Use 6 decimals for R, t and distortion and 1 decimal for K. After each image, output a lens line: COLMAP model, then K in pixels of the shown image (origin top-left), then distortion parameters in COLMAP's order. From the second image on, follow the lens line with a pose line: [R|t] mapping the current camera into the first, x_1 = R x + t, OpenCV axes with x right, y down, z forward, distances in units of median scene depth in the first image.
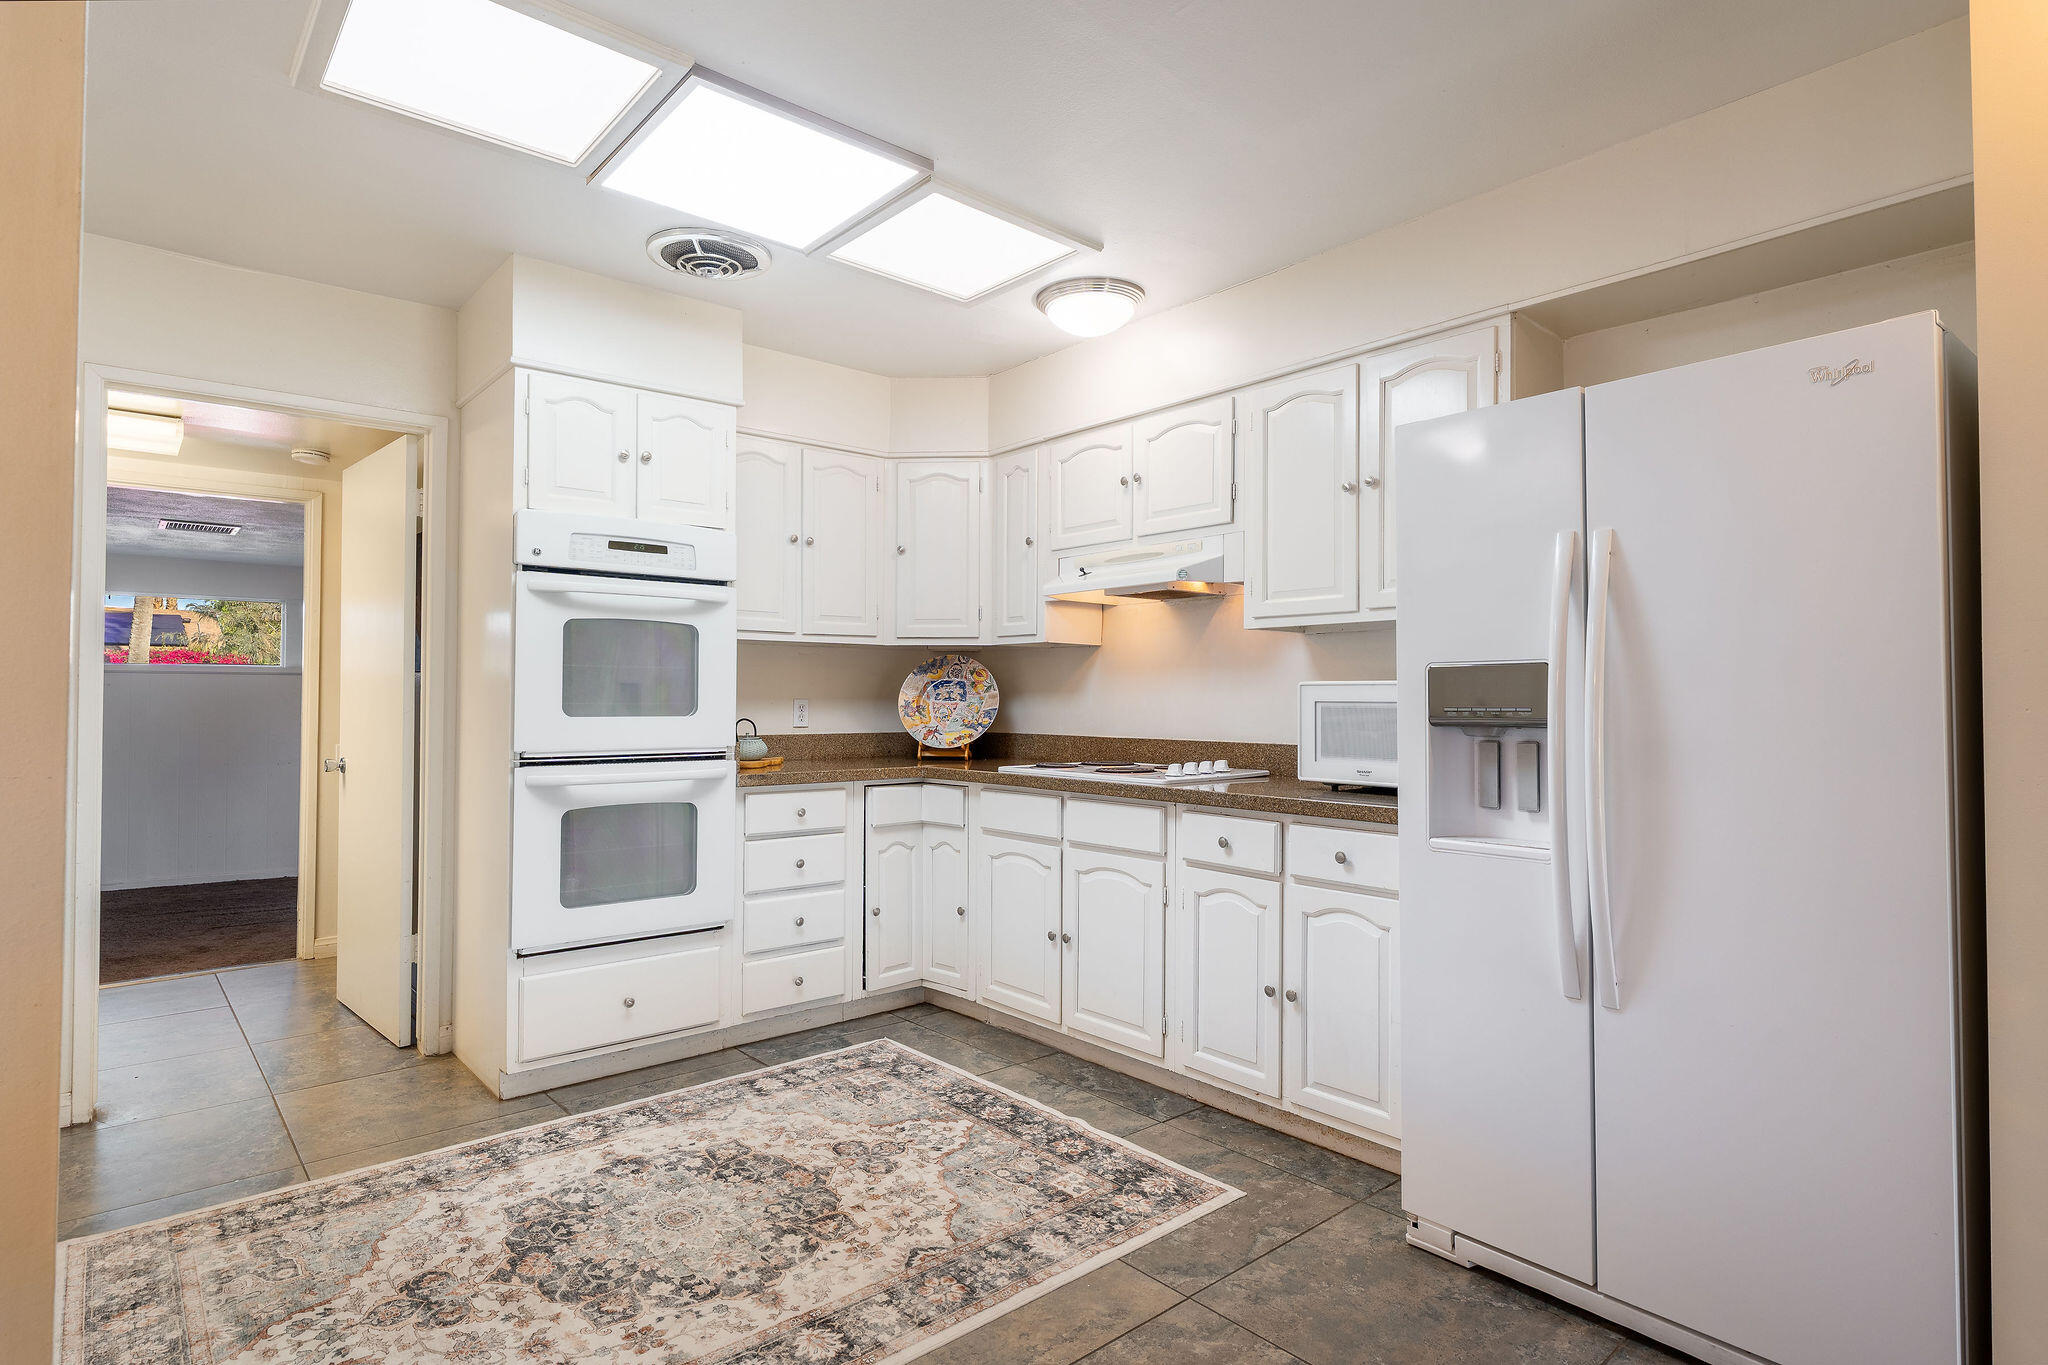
lens RADIAL K [[1070.0, 0, 1020.6], [0, 1070.0, 676.5], [0, 0, 1]] dist [-0.009035, 0.004047]
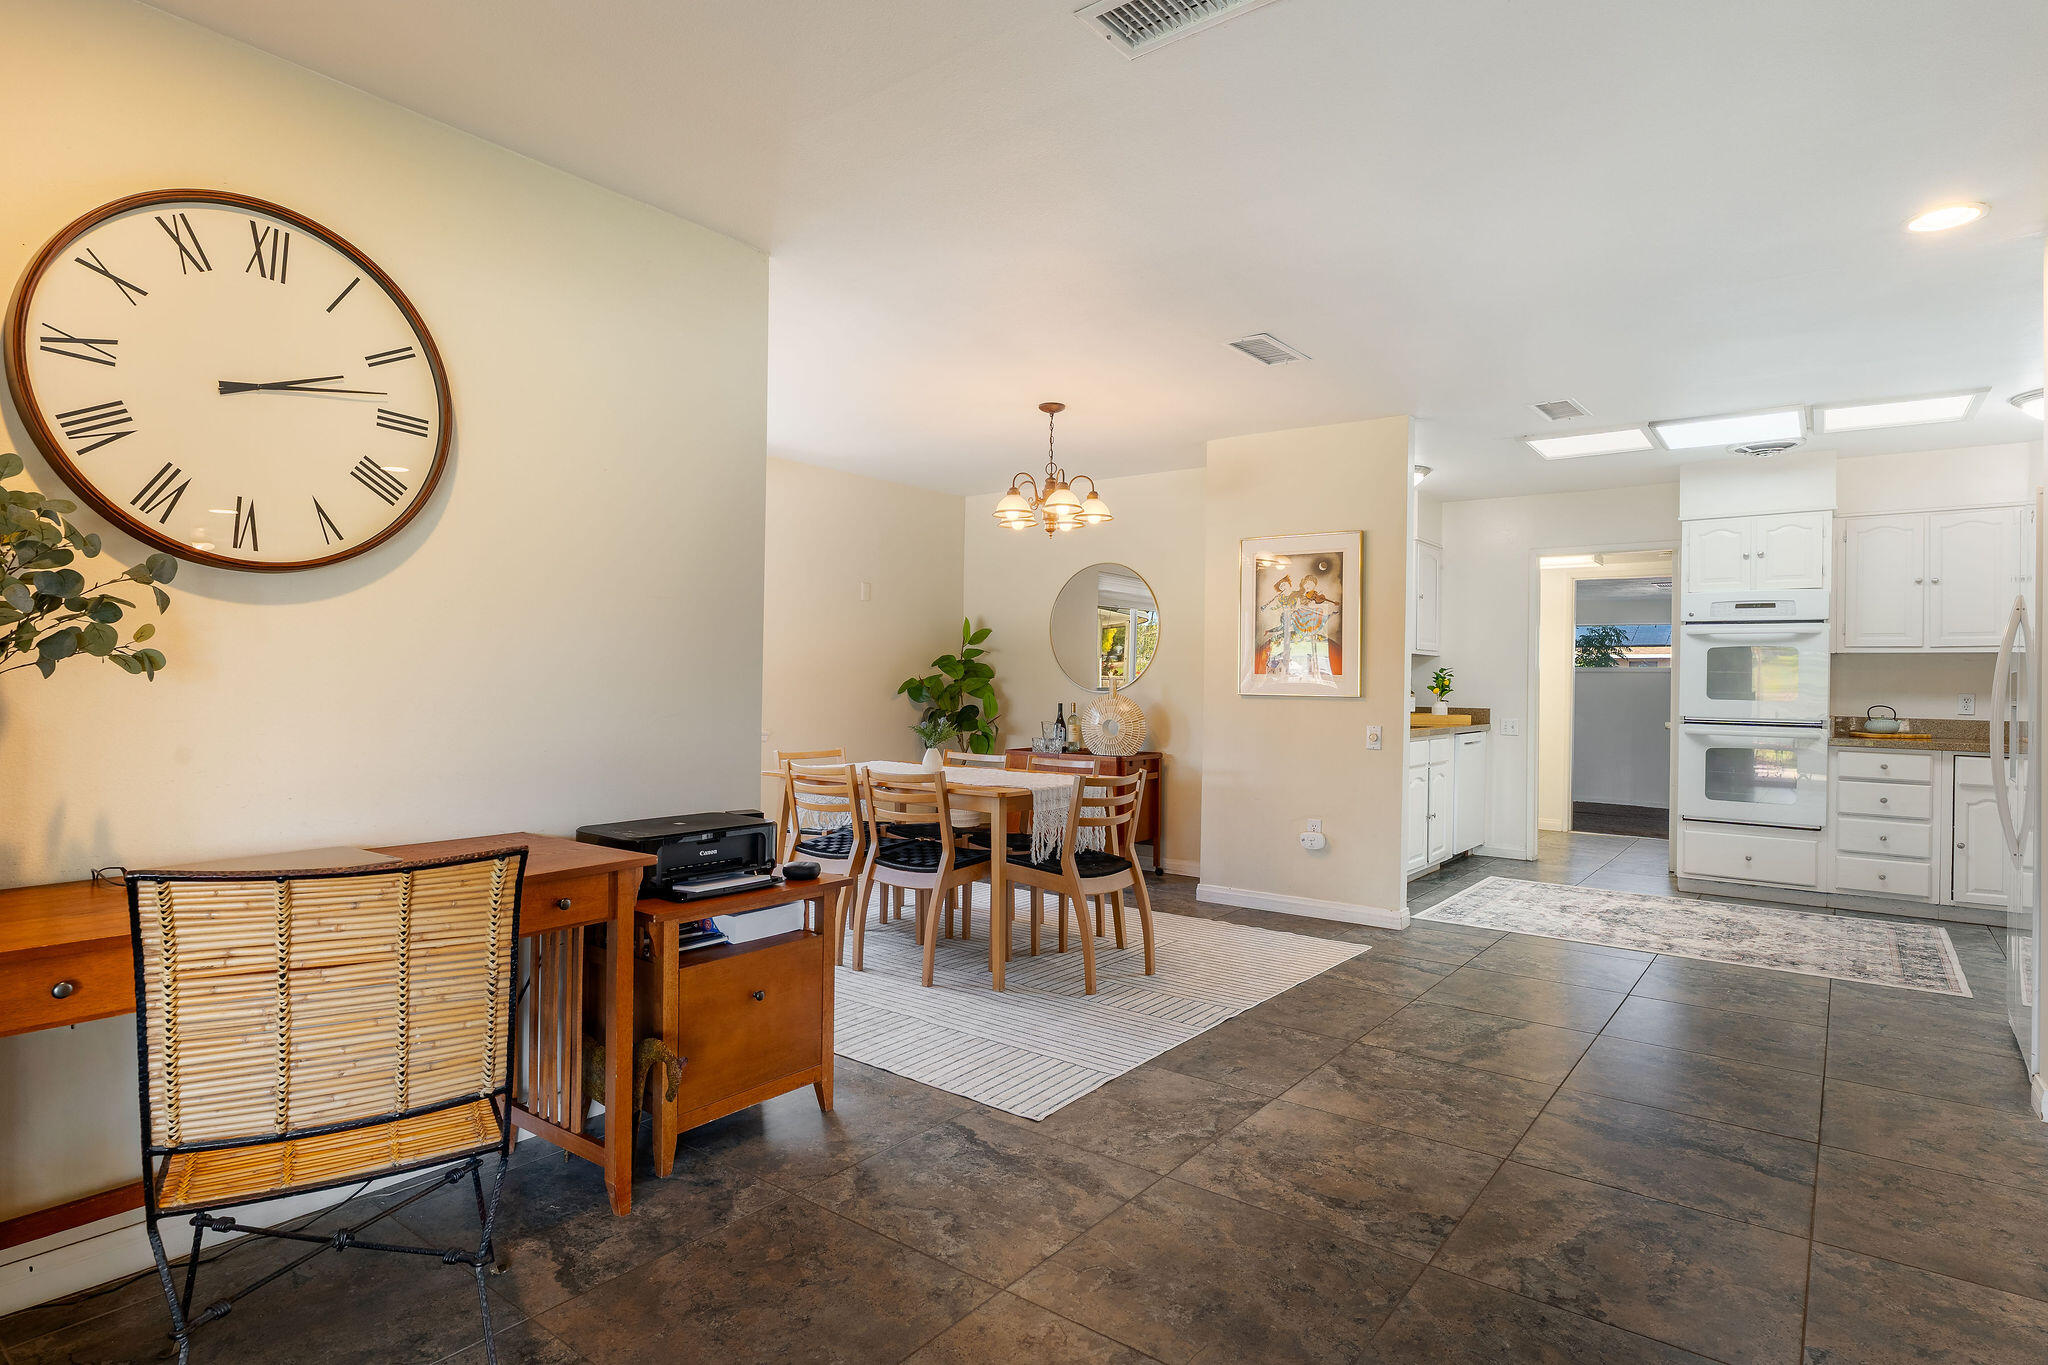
lens RADIAL K [[1070.0, 0, 1017.7], [0, 1070.0, 680.2], [0, 0, 1]] dist [-0.009035, 0.004047]
pose [[0.197424, -0.000559, -0.980318, 1.254794], [0.007509, 0.999971, 0.000942, -0.008112], [0.980289, -0.007547, 0.197423, -0.614957]]
